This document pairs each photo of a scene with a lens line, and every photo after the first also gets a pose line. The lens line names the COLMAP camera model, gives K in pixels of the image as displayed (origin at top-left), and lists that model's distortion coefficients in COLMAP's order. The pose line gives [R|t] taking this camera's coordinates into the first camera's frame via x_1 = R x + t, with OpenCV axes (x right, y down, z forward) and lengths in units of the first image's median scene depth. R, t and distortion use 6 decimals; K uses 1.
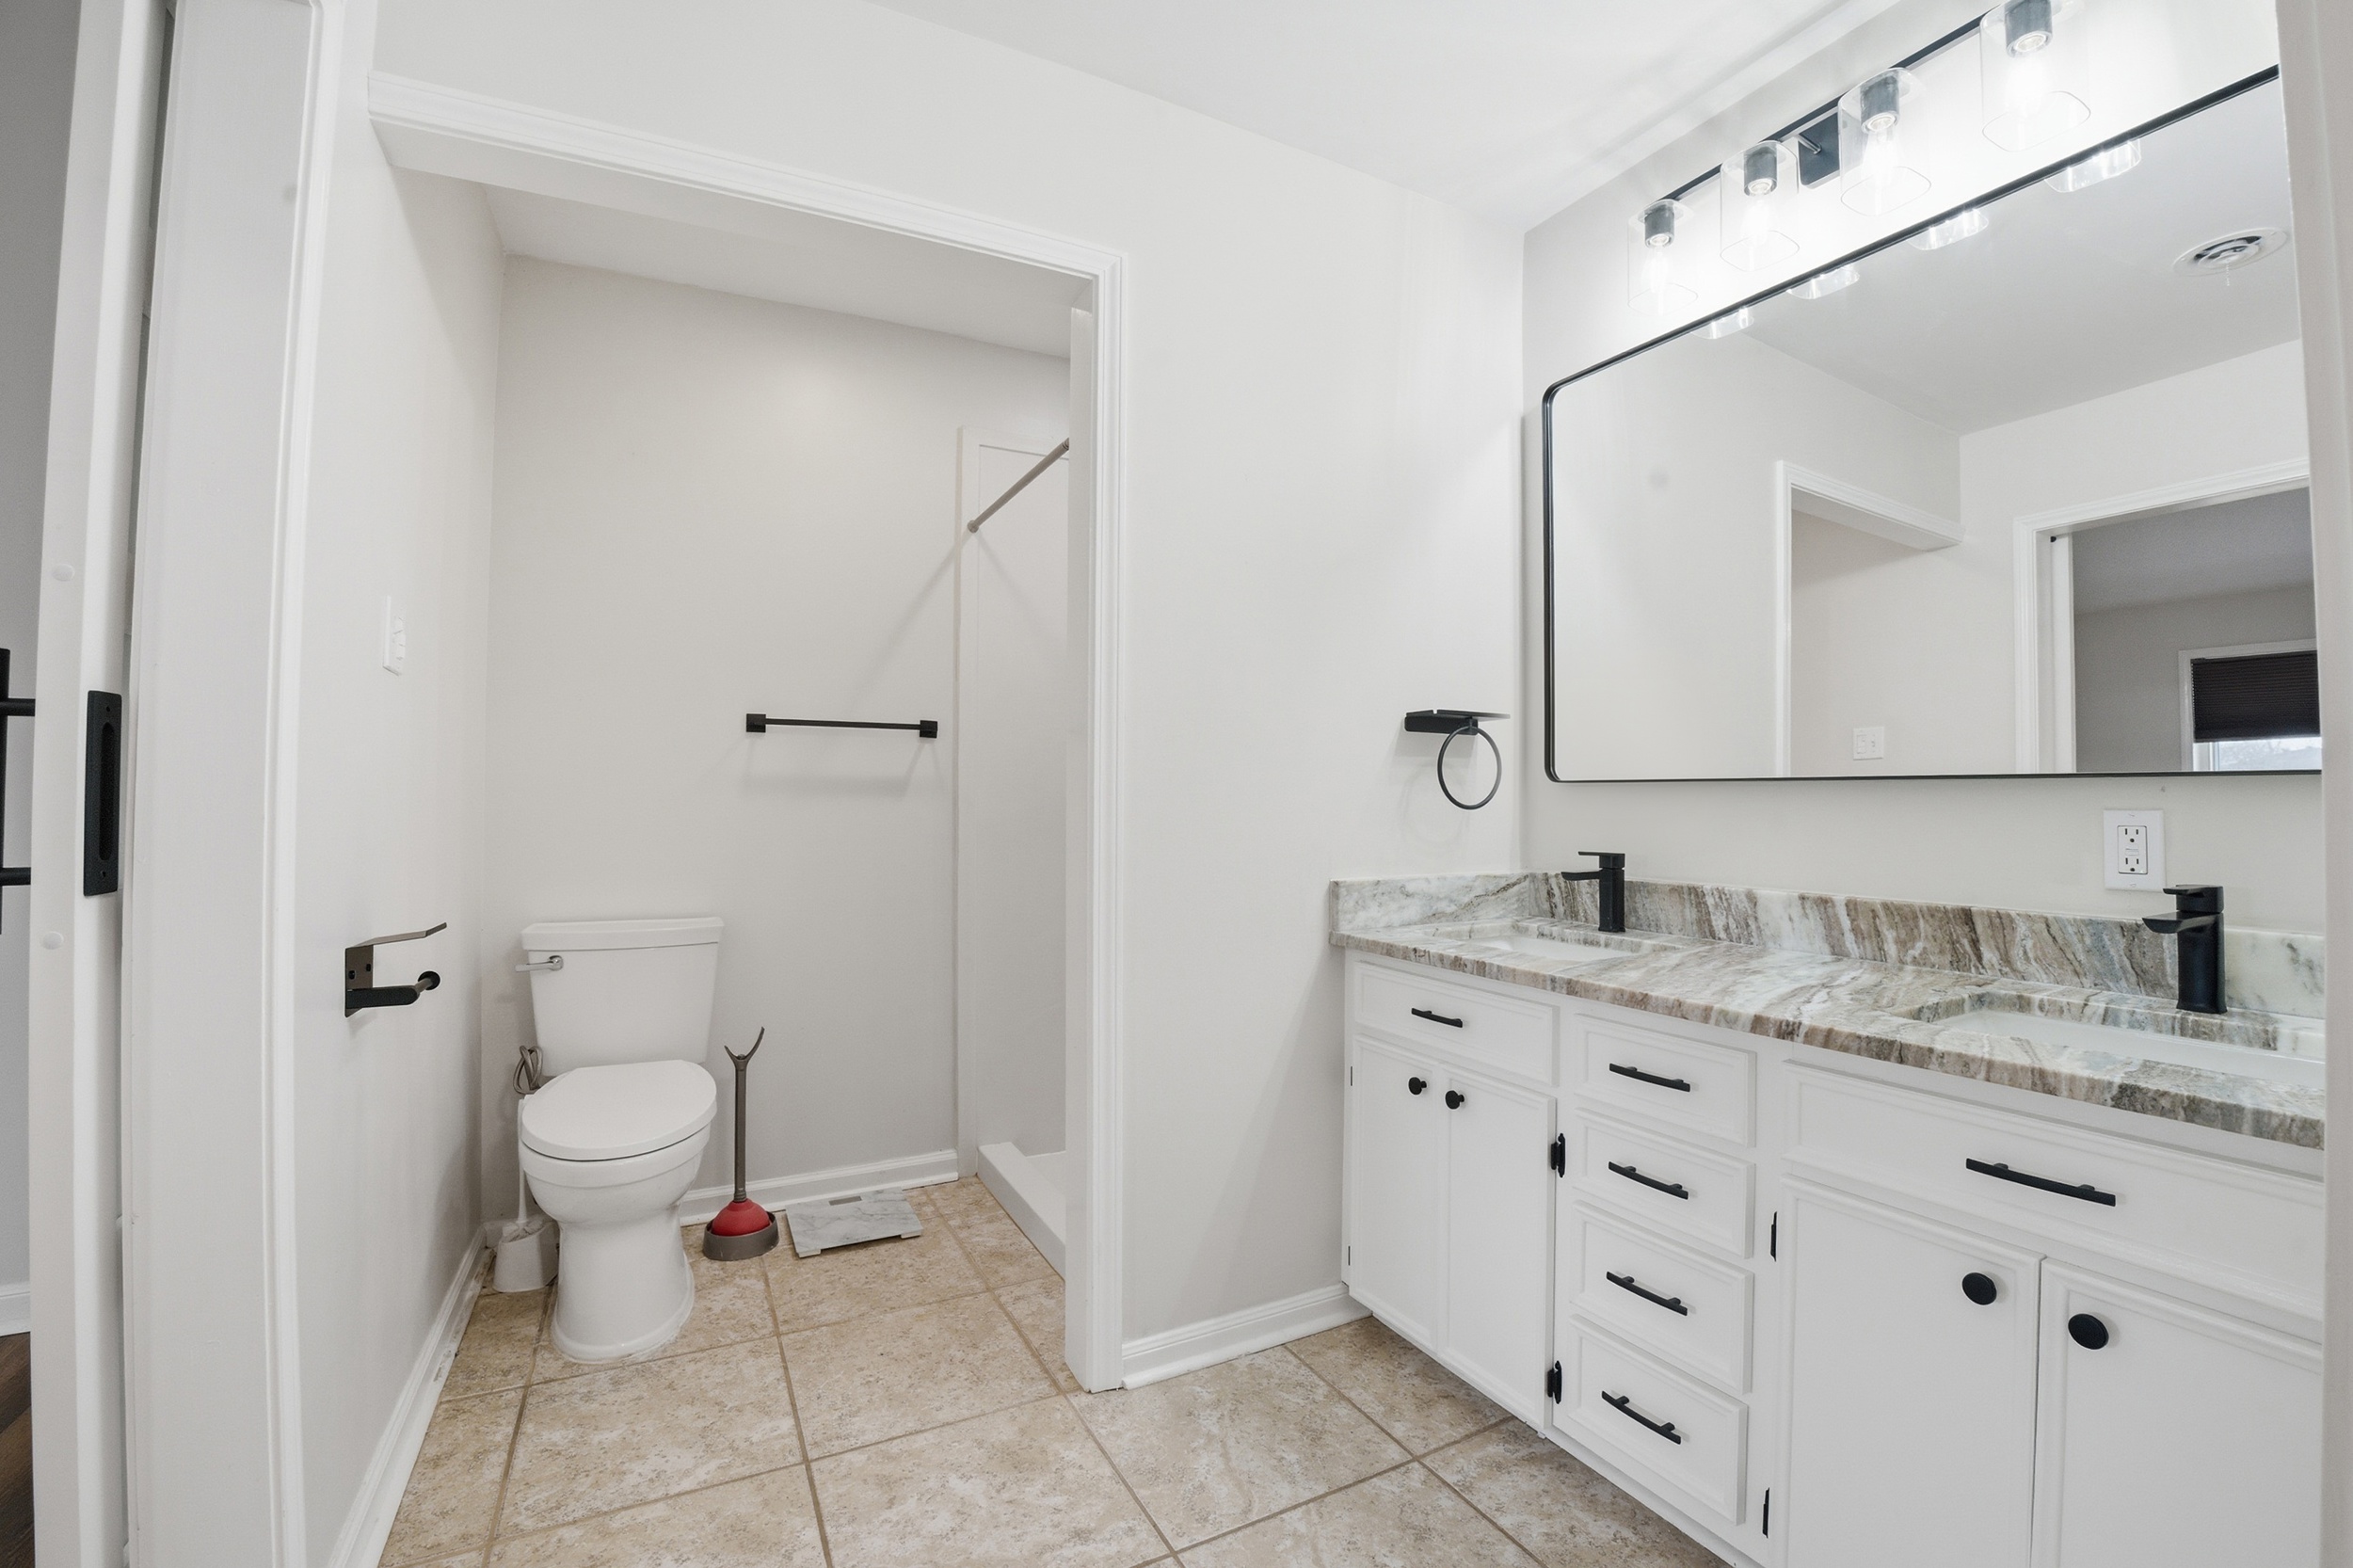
lens RADIAL K [[965.3, 0, 1149.4], [0, 965.3, 756.0], [0, 0, 1]] dist [-0.061357, 0.007571]
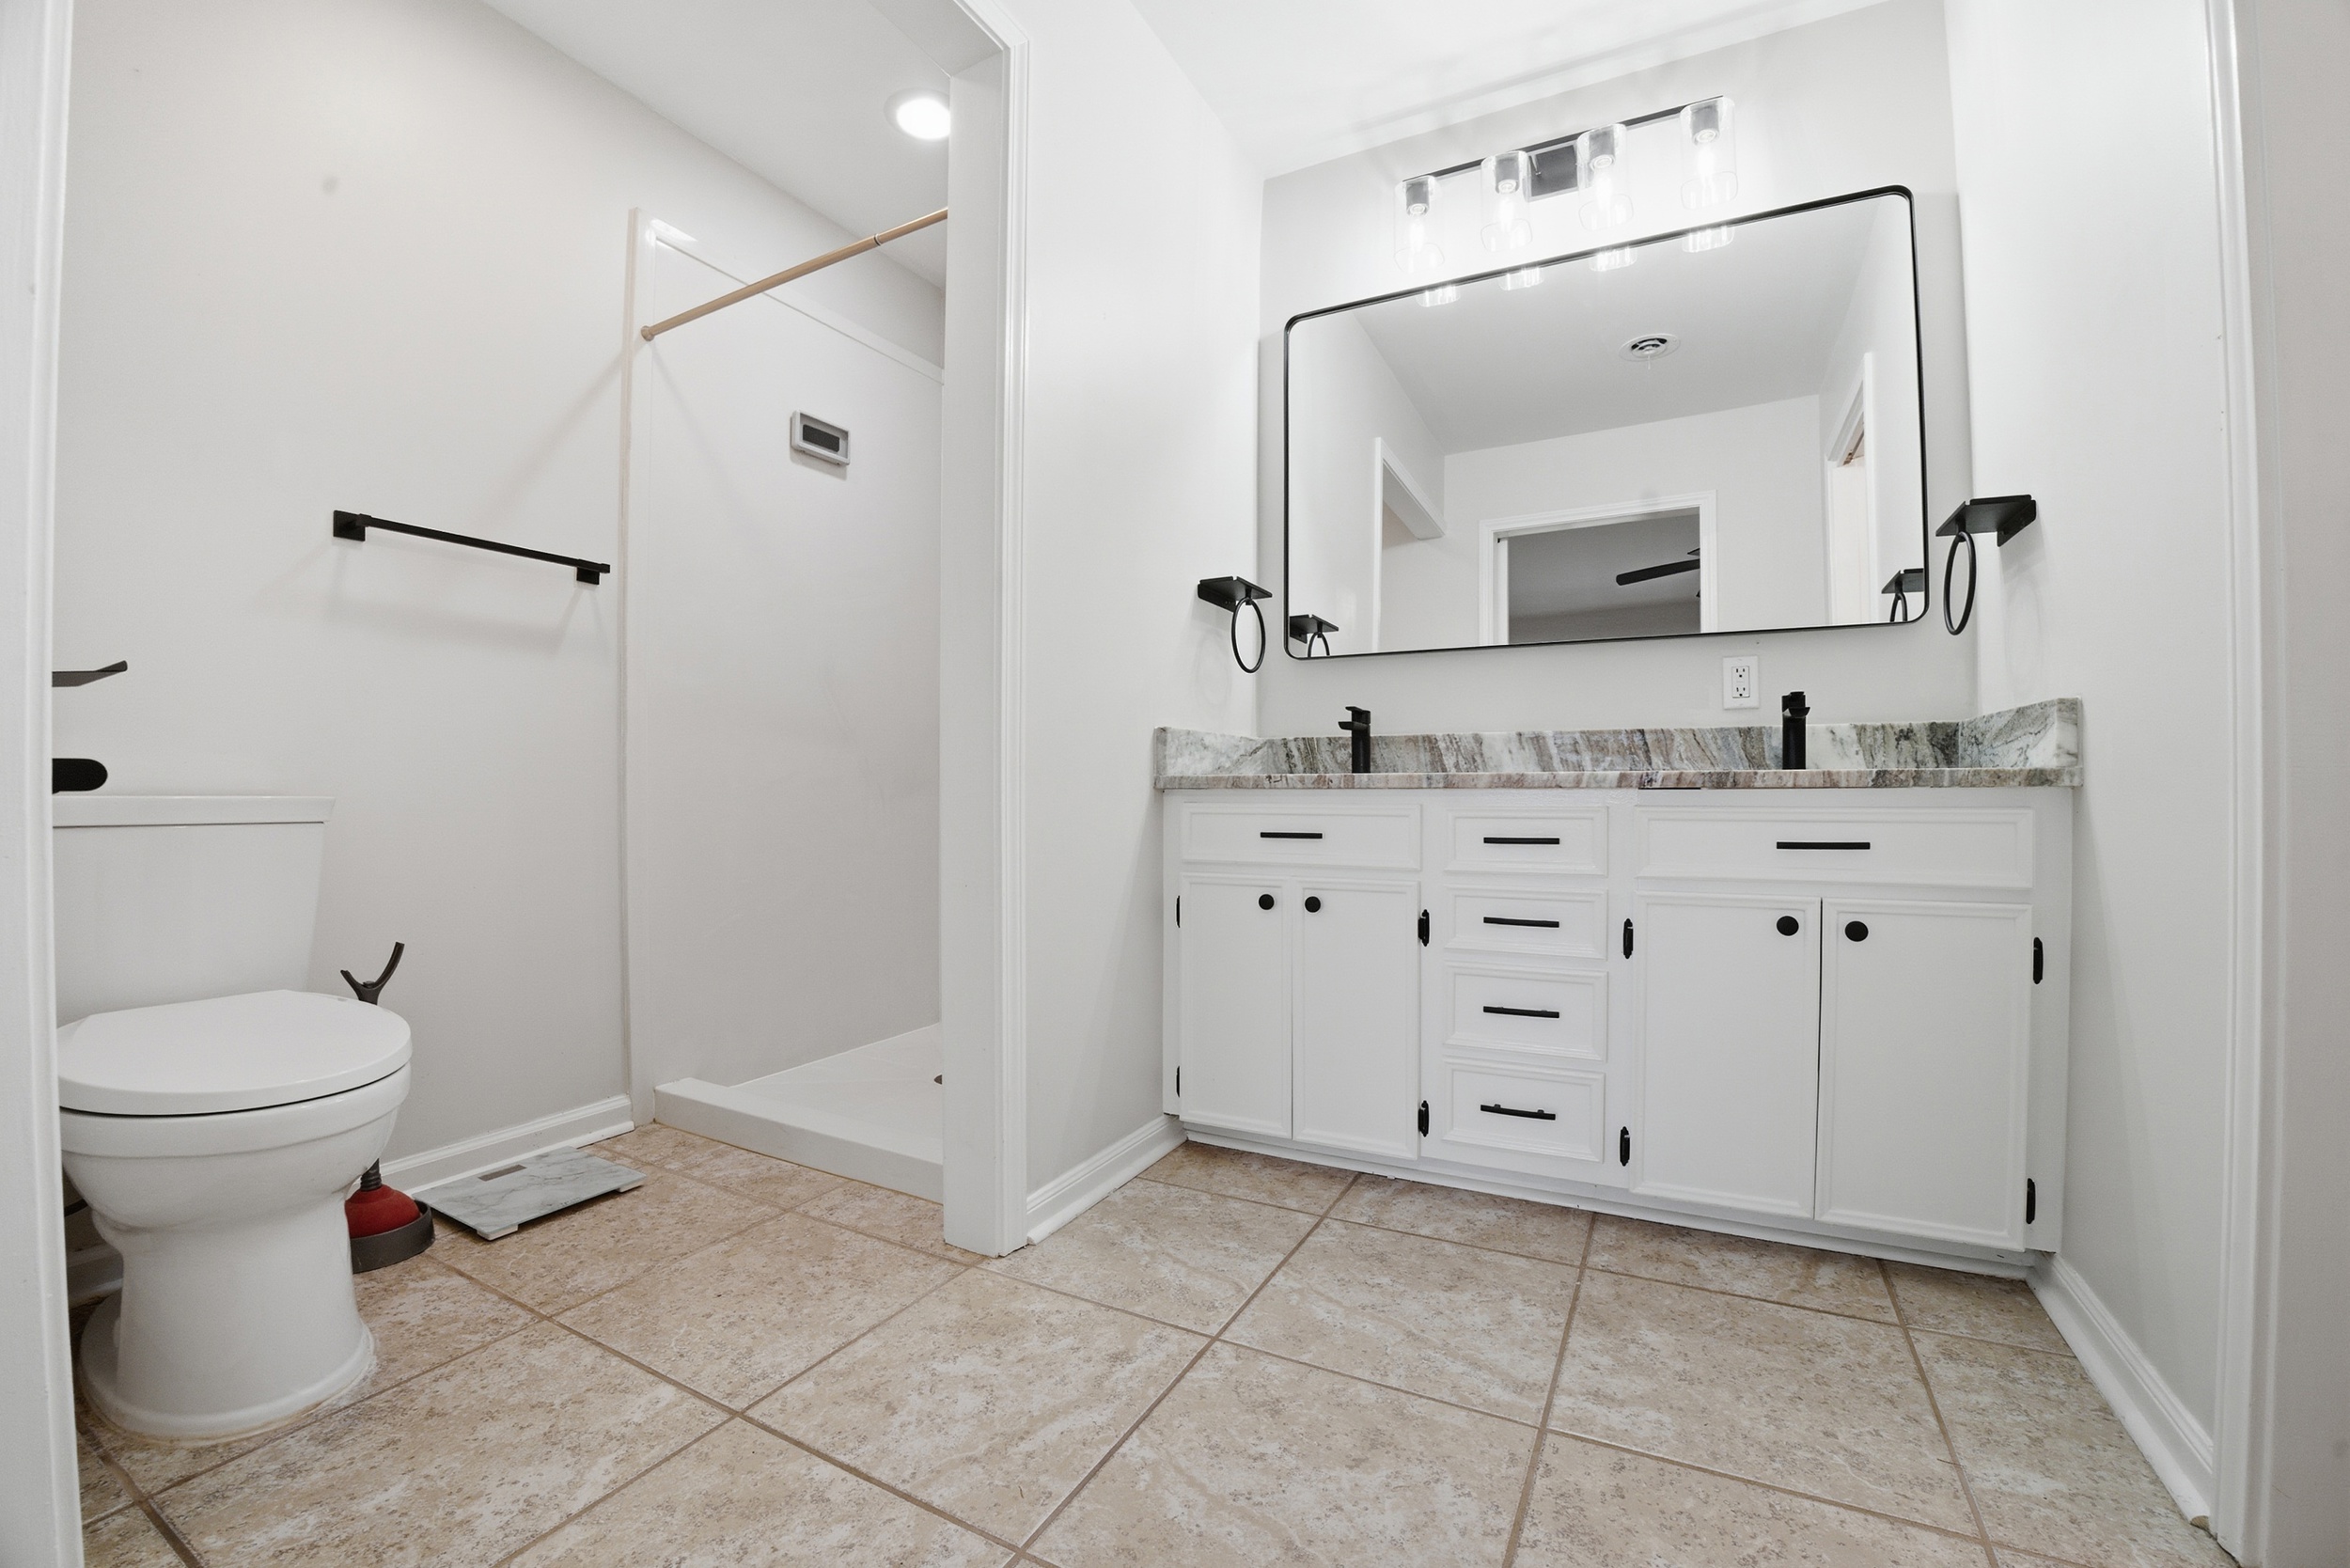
lens RADIAL K [[964.1, 0, 1135.9], [0, 964.1, 771.3], [0, 0, 1]] dist [-0.061357, 0.007571]
pose [[0.833028, 0.010674, 0.553128, -0.448241], [-0.026819, 0.999417, 0.021105, 0.172245], [-0.552581, -0.032415, 0.832829, 0.163737]]
